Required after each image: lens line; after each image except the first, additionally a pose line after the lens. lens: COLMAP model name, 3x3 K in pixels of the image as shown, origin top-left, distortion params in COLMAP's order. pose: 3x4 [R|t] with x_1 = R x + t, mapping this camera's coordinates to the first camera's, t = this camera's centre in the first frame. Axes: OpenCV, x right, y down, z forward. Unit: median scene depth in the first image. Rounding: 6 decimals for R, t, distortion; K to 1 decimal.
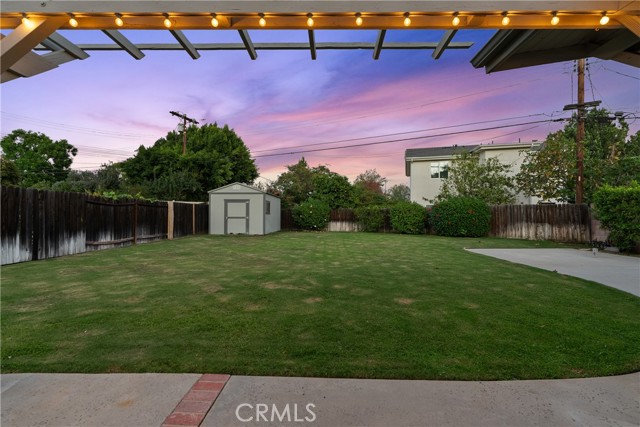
lens RADIAL K [[290.6, 0, 320.0], [0, 290.6, 213.5], [0, 0, 1]] dist [-0.001364, -0.000140]
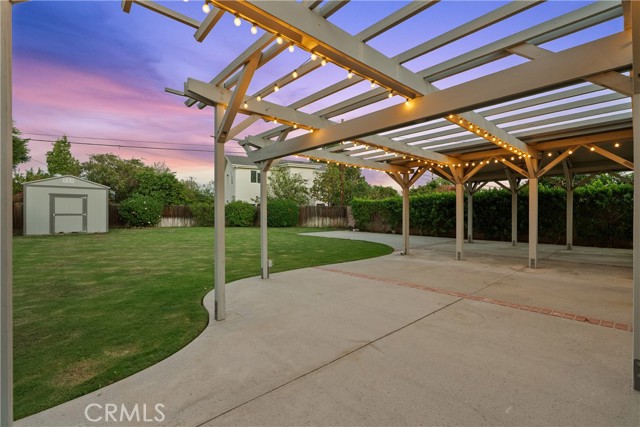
lens RADIAL K [[290.6, 0, 320.0], [0, 290.6, 213.5], [0, 0, 1]] dist [-0.001364, -0.000140]
pose [[0.738723, -0.002930, 0.674003, -0.319309], [-0.008429, 0.999872, 0.013585, -0.007769], [-0.673956, -0.015717, 0.738604, -0.181728]]
